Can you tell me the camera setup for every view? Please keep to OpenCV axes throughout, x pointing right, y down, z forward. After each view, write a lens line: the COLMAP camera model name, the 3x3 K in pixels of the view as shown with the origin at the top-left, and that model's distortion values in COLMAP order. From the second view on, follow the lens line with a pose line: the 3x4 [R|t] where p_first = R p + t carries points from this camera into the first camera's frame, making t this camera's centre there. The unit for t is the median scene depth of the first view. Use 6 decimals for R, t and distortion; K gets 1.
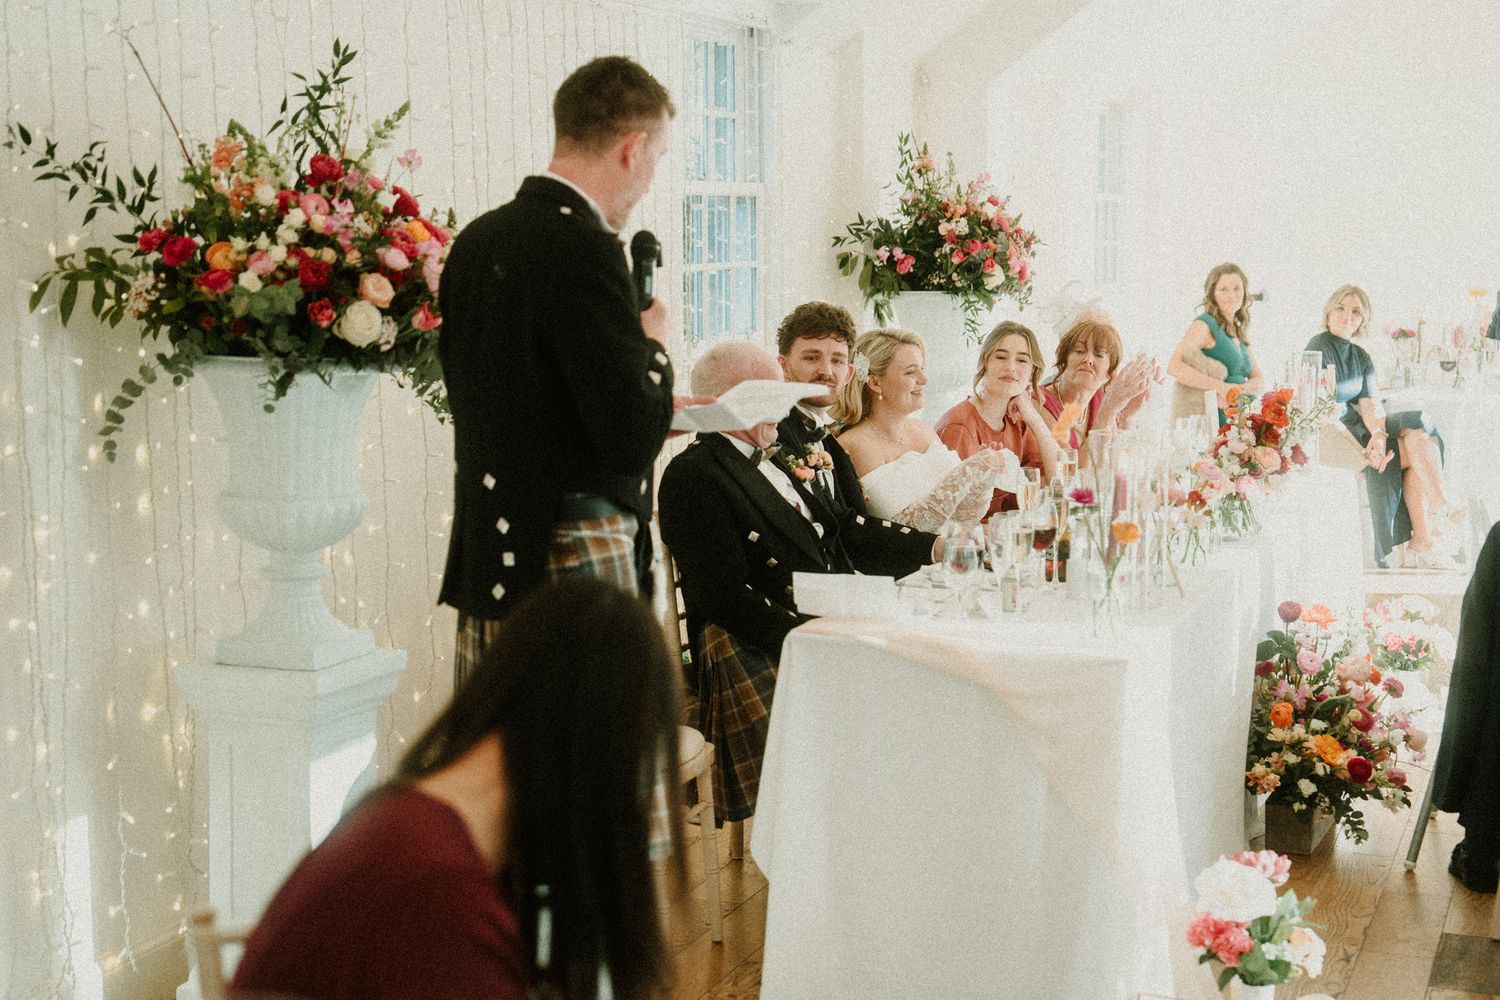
lens RADIAL K [[2432.4, 0, 781.6], [0, 2432.4, 540.3], [0, 0, 1]] dist [0.046192, 0.000000]
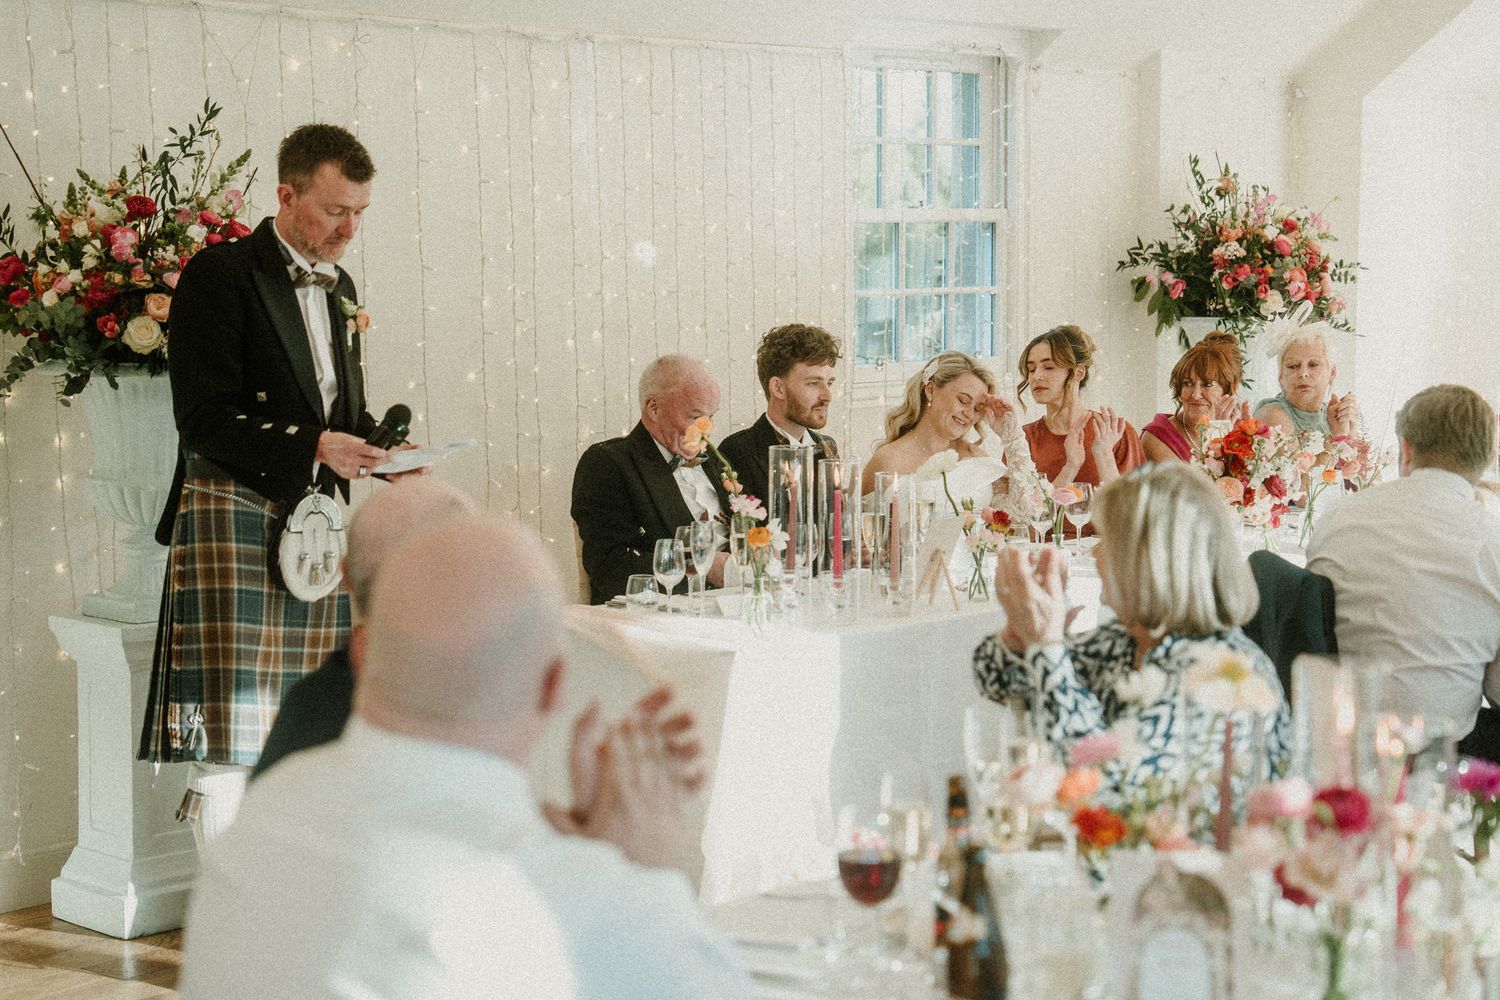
lens RADIAL K [[2694.0, 0, 752.6], [0, 2694.0, 499.4], [0, 0, 1]] dist [0.182014, 0.000000]
pose [[0.910575, 0.039196, -0.411480, 0.363179], [-0.052861, 0.998362, -0.021879, 0.003518], [0.409949, 0.041674, 0.911156, -0.057449]]
